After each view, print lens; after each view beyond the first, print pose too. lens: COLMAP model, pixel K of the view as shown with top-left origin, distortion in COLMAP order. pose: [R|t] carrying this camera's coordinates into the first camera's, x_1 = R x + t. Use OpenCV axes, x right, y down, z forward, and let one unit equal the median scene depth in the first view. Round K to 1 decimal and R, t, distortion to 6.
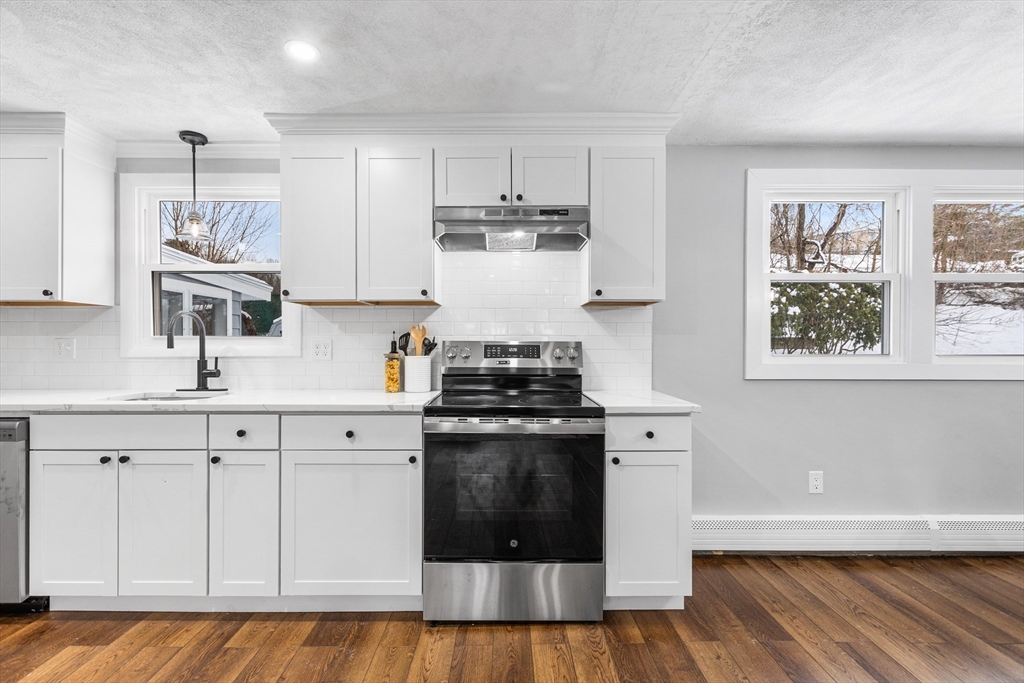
lens RADIAL K [[465.5, 0, 509.0], [0, 465.5, 344.2], [0, 0, 1]] dist [0.002239, -0.001242]
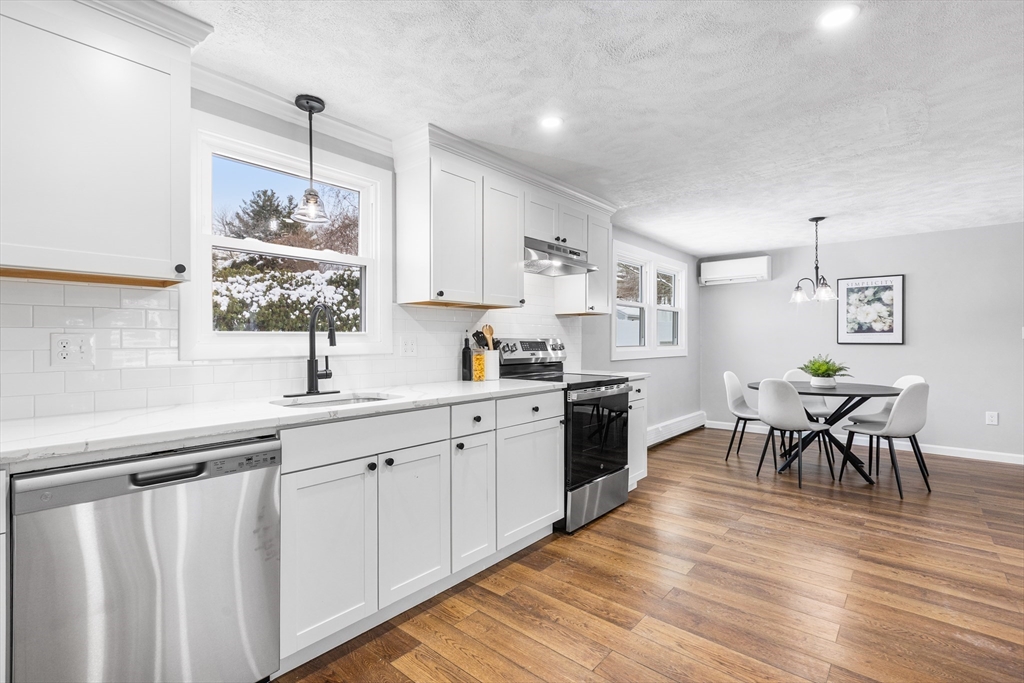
lens RADIAL K [[465.5, 0, 515.6], [0, 465.5, 342.1], [0, 0, 1]] dist [0.002239, -0.001242]
pose [[0.655192, -0.004435, 0.755449, -1.223059], [0.004548, 0.999988, 0.001927, 0.000989], [-0.755448, 0.002173, 0.655204, 0.160310]]
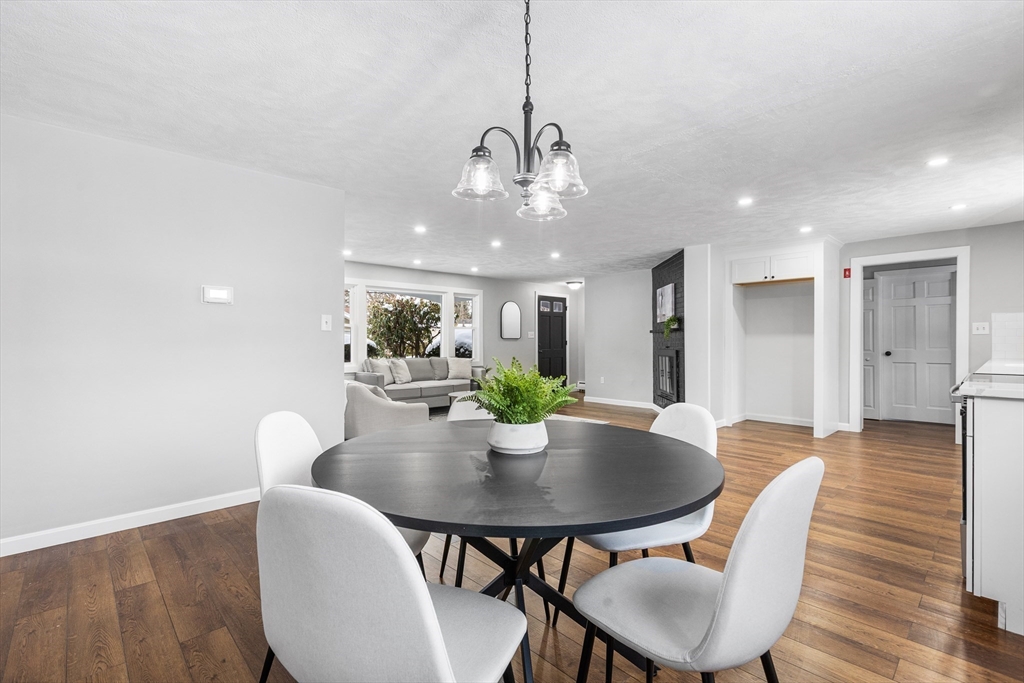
lens RADIAL K [[465.5, 0, 509.7], [0, 465.5, 336.0], [0, 0, 1]] dist [0.002239, -0.001242]
pose [[-0.733915, -0.008901, -0.679182, 1.535093], [-0.002956, 0.999947, -0.009910, 0.038274], [0.679234, -0.005265, -0.733903, 0.961359]]
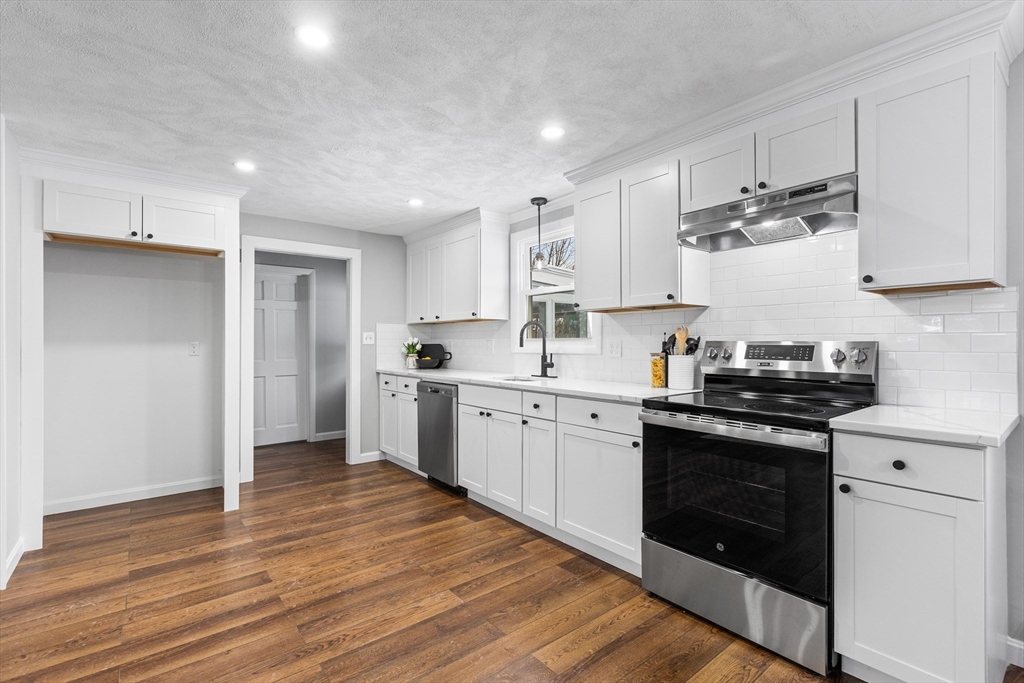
lens RADIAL K [[465.5, 0, 508.6], [0, 465.5, 345.3], [0, 0, 1]] dist [0.002239, -0.001242]
pose [[0.620764, 0.002090, -0.783995, 0.446157], [-0.000516, 0.999997, 0.002258, -0.000081], [0.783997, -0.000997, 0.620763, 0.034399]]
